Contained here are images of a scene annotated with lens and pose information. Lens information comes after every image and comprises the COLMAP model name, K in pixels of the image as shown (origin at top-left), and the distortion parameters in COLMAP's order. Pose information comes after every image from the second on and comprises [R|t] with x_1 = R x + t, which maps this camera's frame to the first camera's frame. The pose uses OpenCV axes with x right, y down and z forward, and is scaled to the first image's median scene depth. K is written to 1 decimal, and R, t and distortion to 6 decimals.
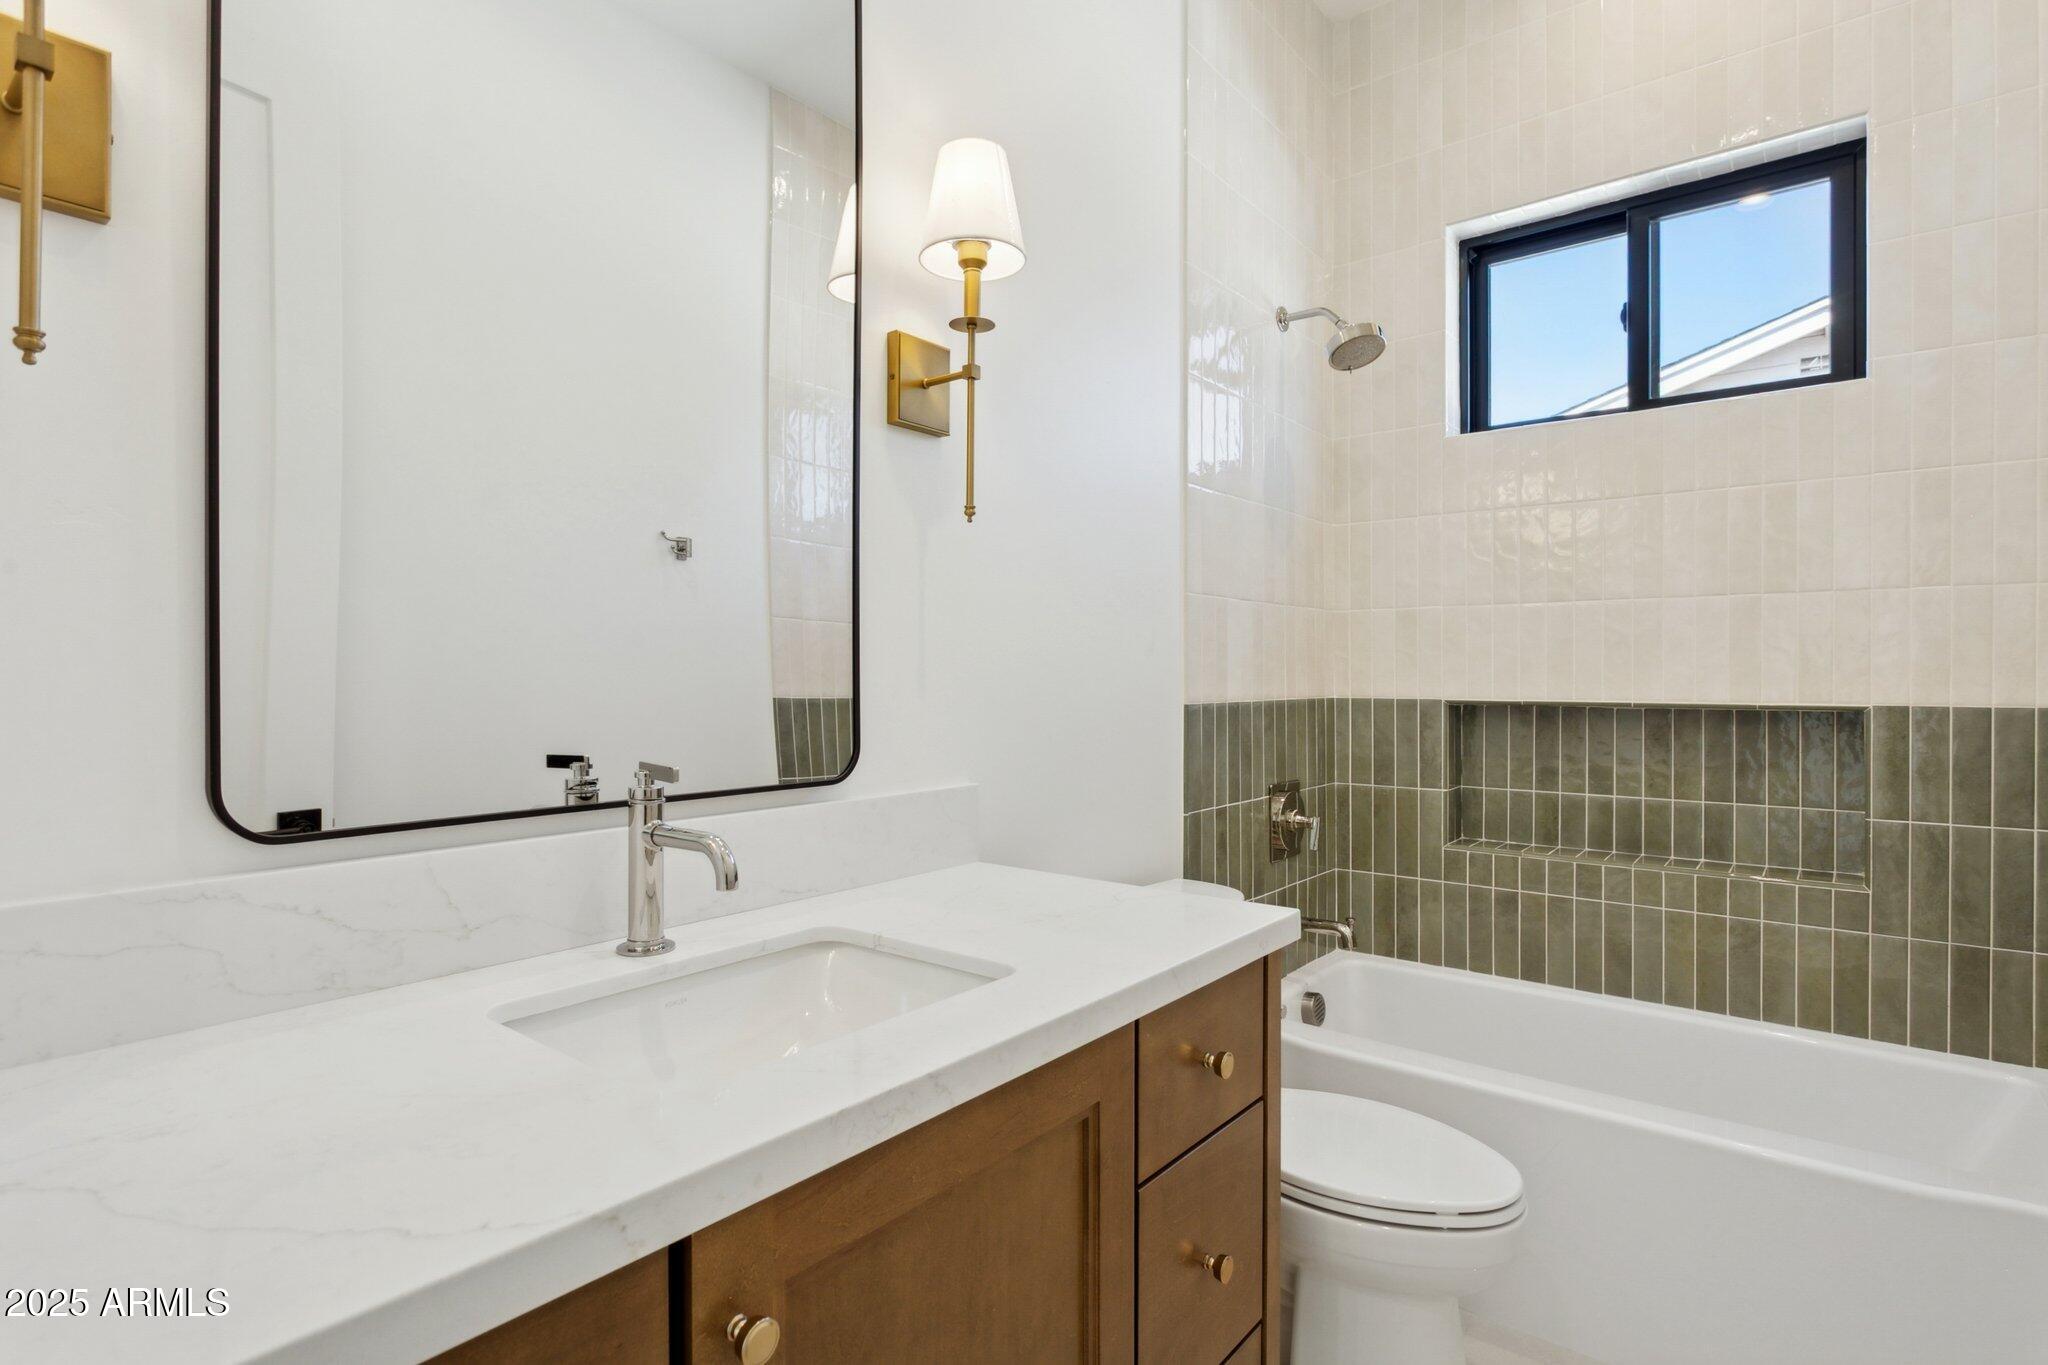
lens RADIAL K [[1006.7, 0, 1024.0], [0, 1006.7, 682.5], [0, 0, 1]] dist [-0.017903, 0.007988]
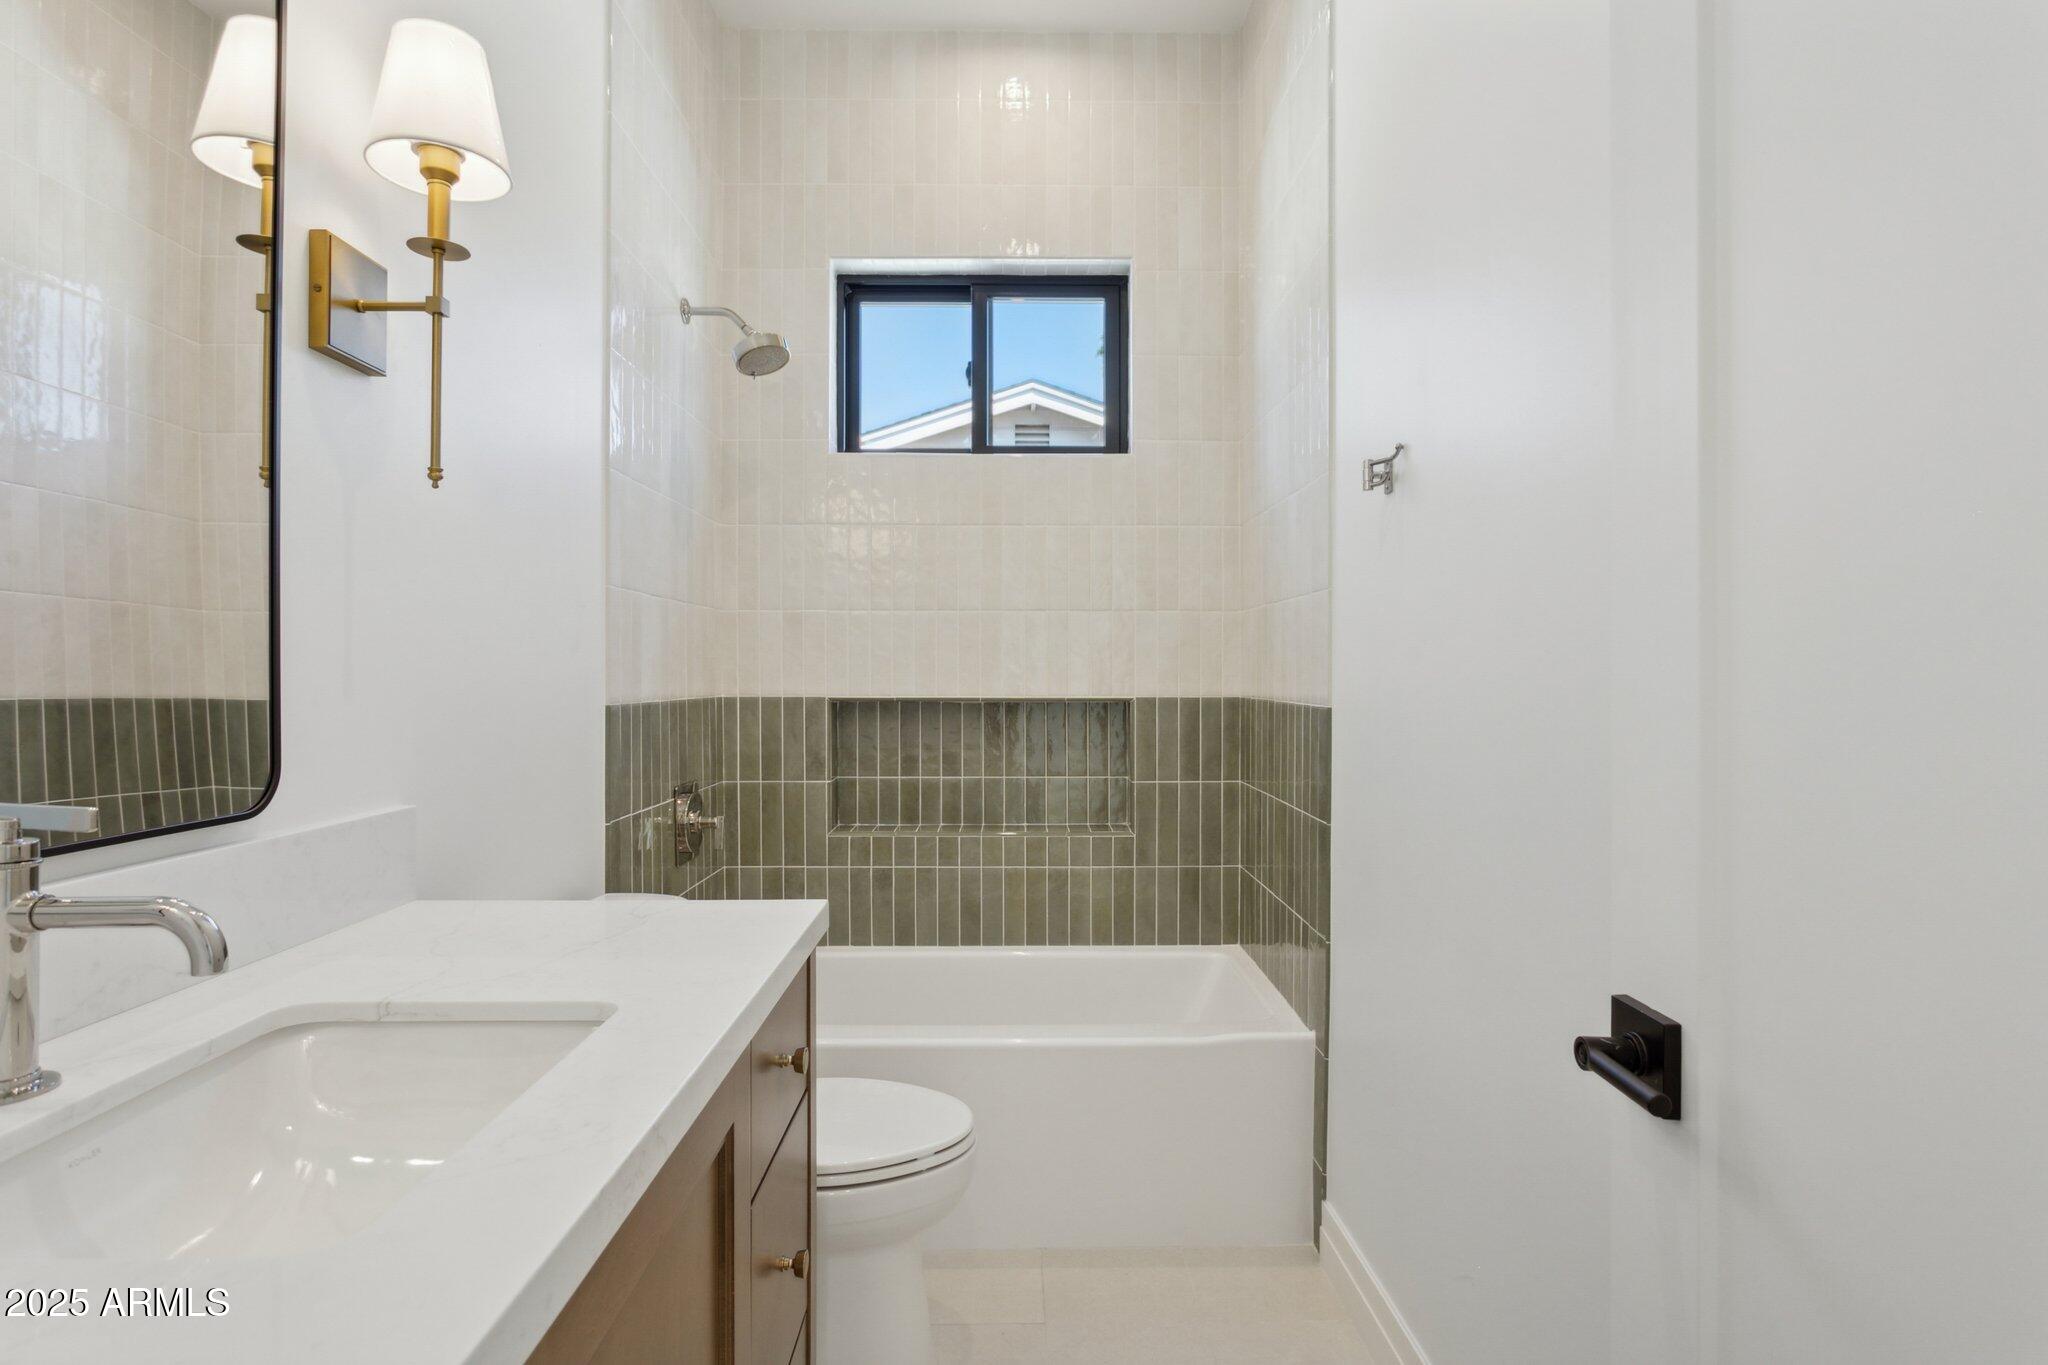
lens RADIAL K [[1006.7, 0, 1024.0], [0, 1006.7, 682.5], [0, 0, 1]] dist [-0.017903, 0.007988]
pose [[0.777854, -0.003202, 0.628437, -0.107040], [0.003104, 0.999994, 0.001254, 0.000442], [-0.628437, 0.000976, 0.777860, 0.032422]]
